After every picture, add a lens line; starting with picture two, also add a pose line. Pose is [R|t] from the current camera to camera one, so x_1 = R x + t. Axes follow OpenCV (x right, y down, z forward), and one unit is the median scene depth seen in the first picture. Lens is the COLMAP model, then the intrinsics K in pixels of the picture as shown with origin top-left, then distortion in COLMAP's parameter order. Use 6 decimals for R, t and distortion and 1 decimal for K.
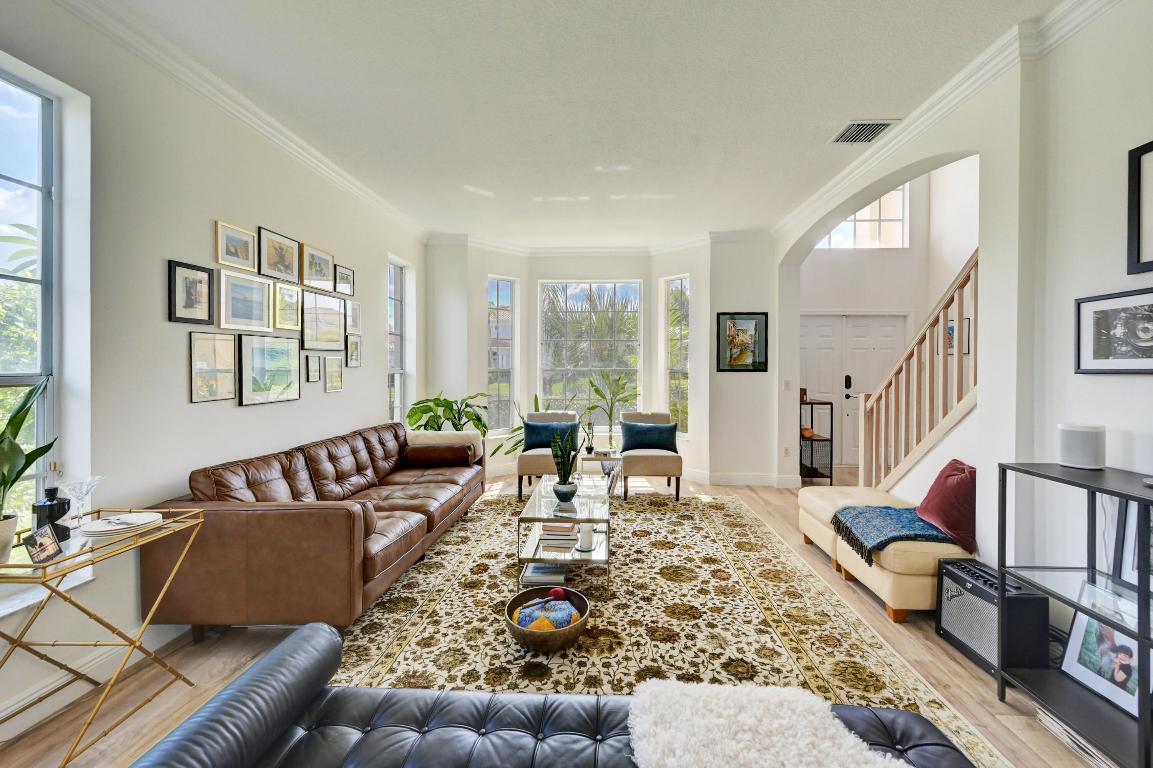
lens RADIAL K [[478.2, 0, 599.3], [0, 478.2, 367.6], [0, 0, 1]] dist [-0.000821, 0.000047]
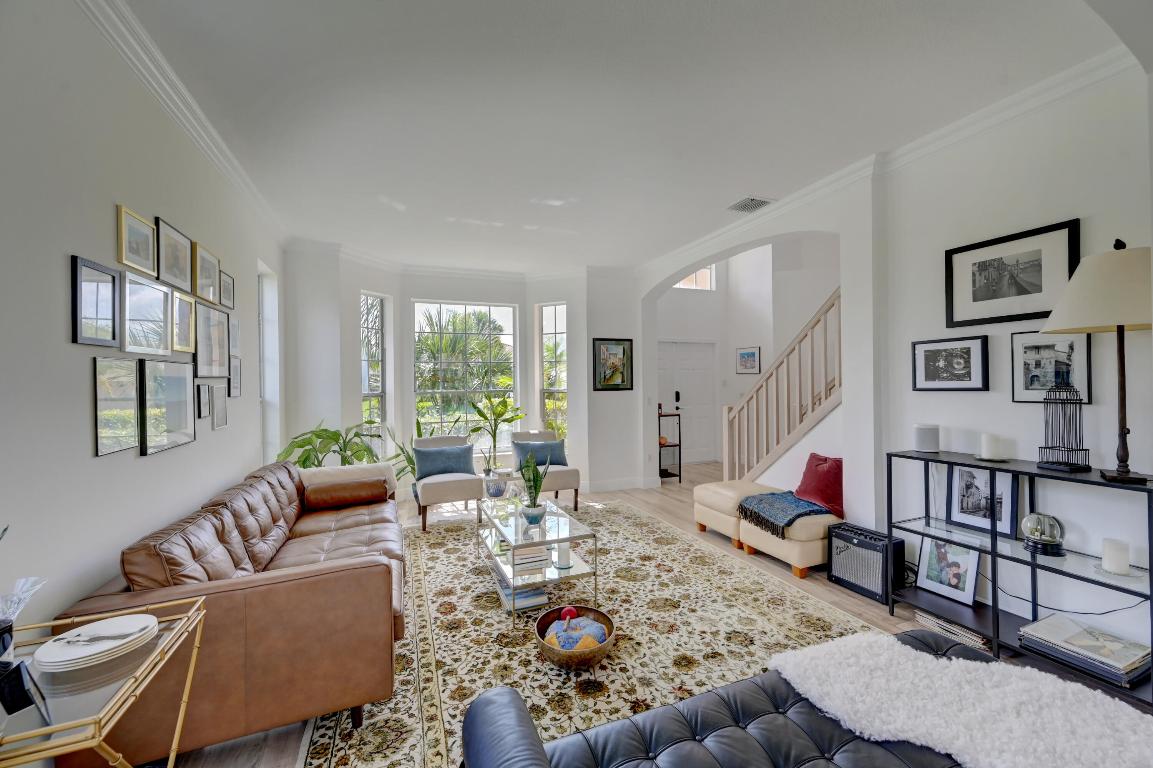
lens RADIAL K [[455.1, 0, 585.9], [0, 455.1, 379.9], [0, 0, 1]] dist [0.000537, -0.000039]
pose [[0.913377, -0.012439, 0.406924, -0.387589], [0.016585, 0.999840, -0.006662, -0.020583], [-0.406776, 0.012834, 0.913438, 0.066358]]
